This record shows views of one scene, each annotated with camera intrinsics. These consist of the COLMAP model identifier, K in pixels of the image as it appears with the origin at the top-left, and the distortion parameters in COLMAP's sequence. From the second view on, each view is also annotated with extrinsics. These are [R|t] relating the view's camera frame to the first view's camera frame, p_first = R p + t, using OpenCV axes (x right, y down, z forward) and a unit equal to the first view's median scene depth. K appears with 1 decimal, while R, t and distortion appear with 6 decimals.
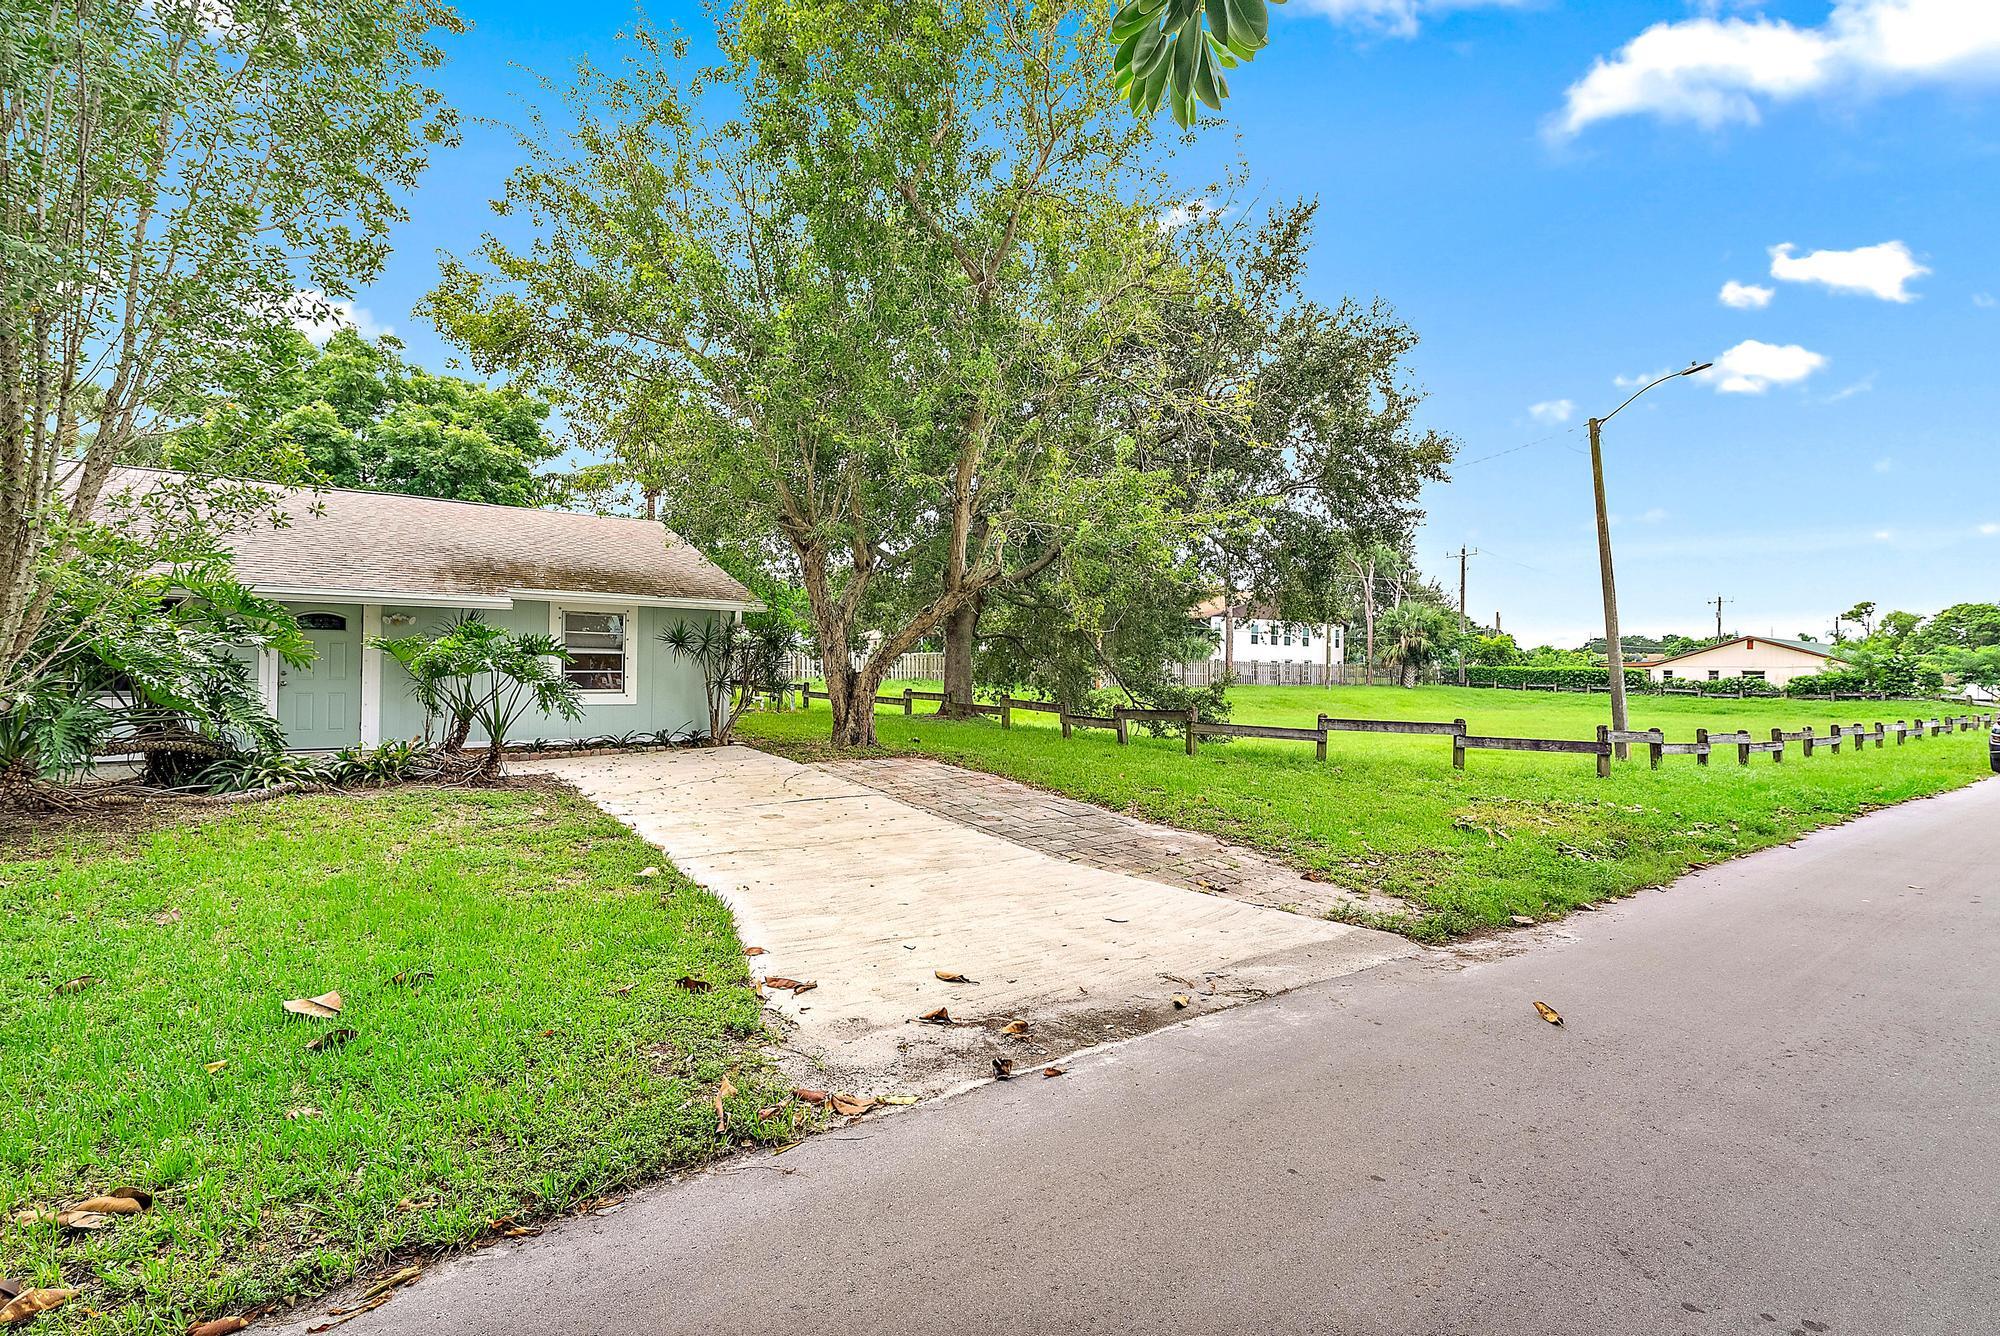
lens RADIAL K [[919.2, 0, 967.6], [0, 919.2, 668.8], [0, 0, 1]] dist [-0.000296, -0.000006]
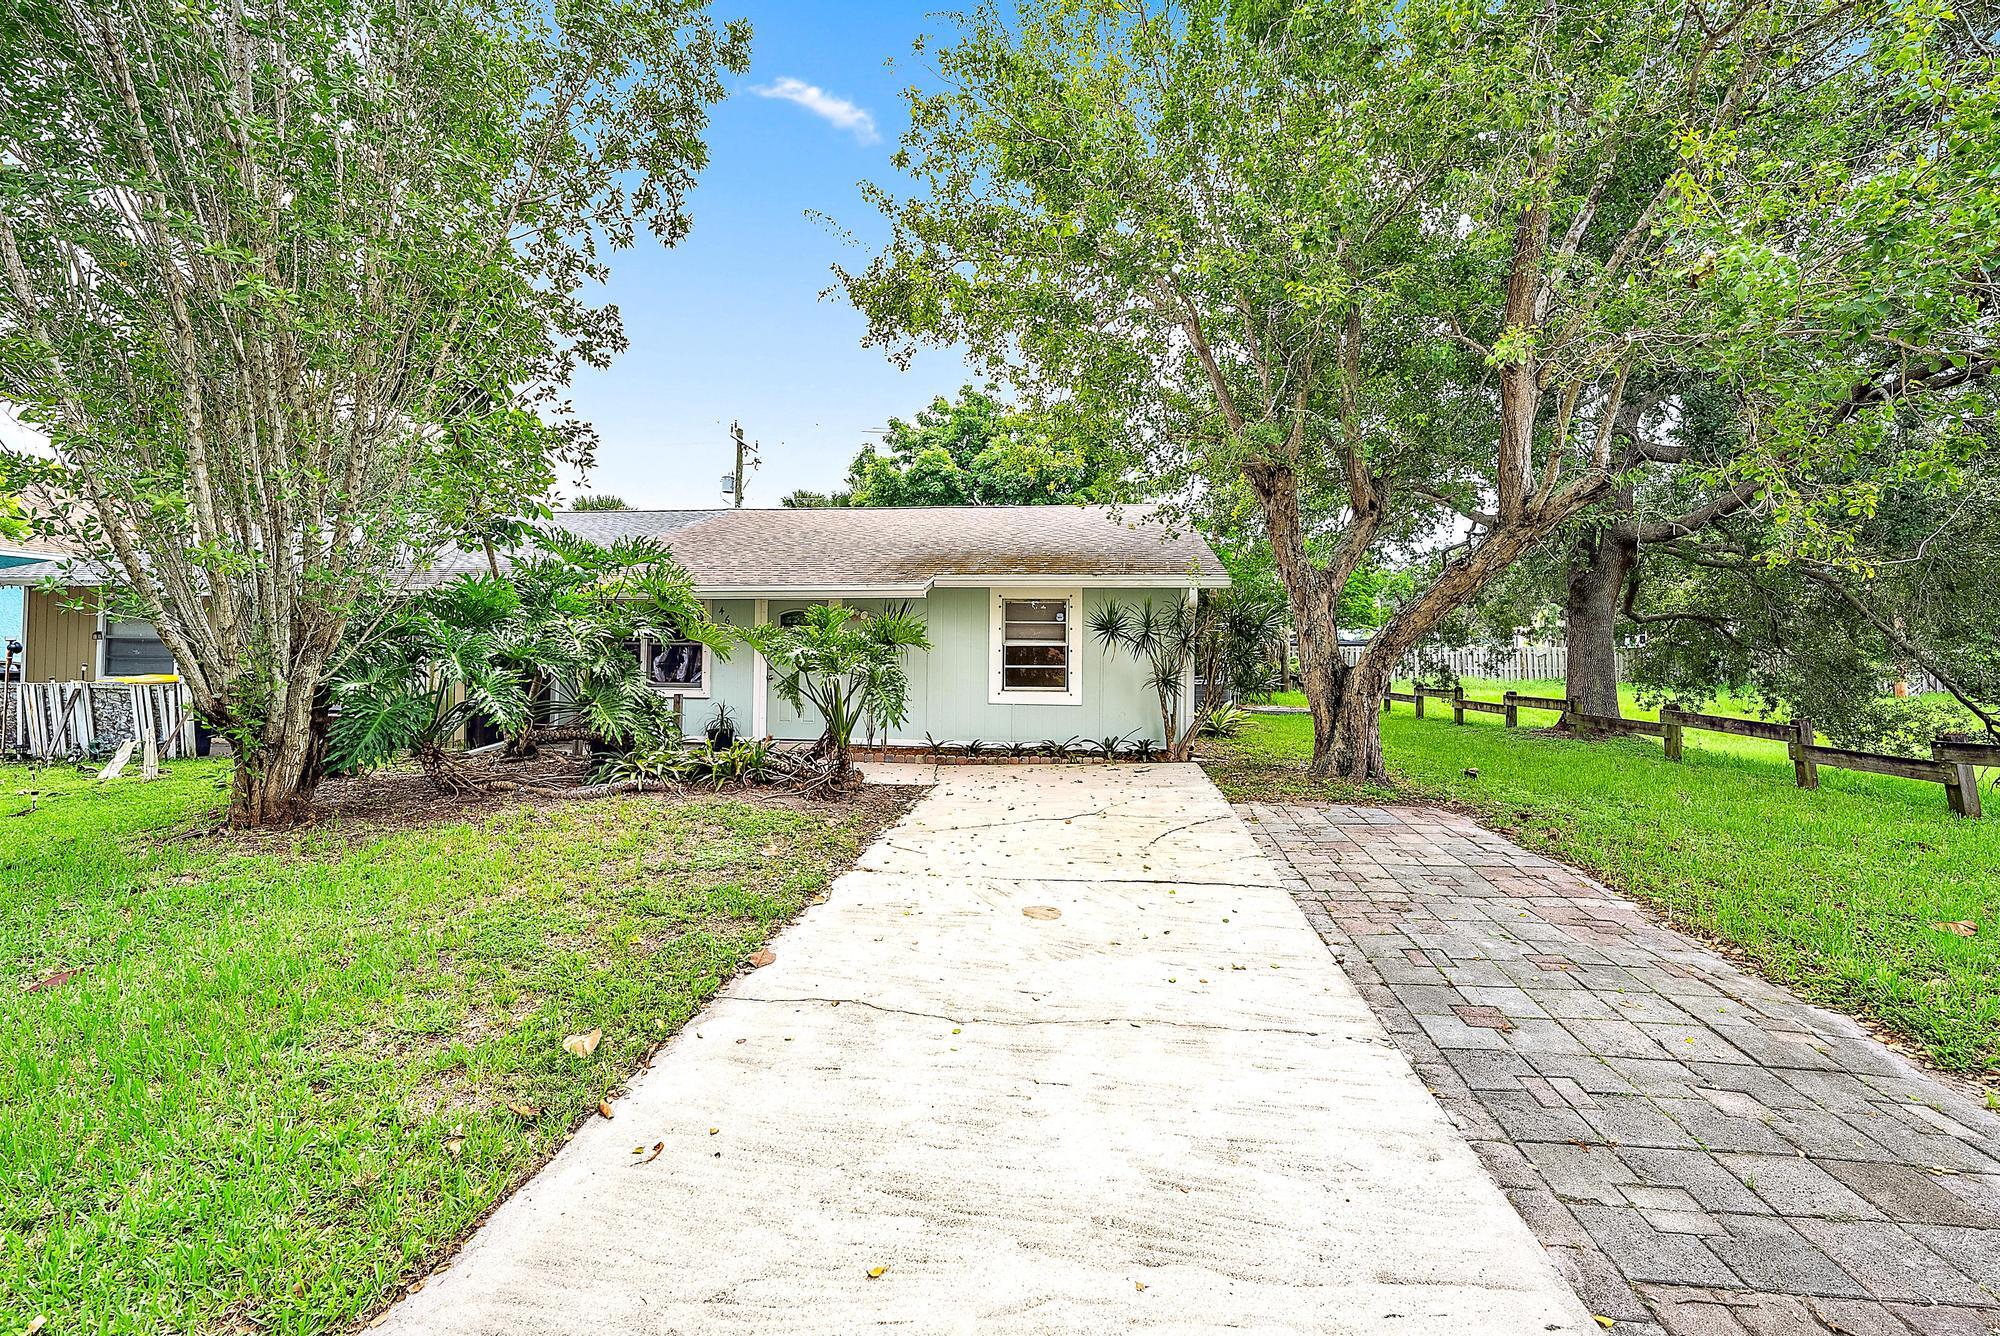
lens RADIAL K [[801.4, 0, 1007.6], [0, 801.4, 652.0], [0, 0, 1]] dist [0.000506, -0.000007]
pose [[0.765186, -0.013678, -0.643664, 0.054887], [0.000334, 0.999783, -0.020850, 0.004348], [0.643809, 0.015739, 0.765024, 0.339336]]
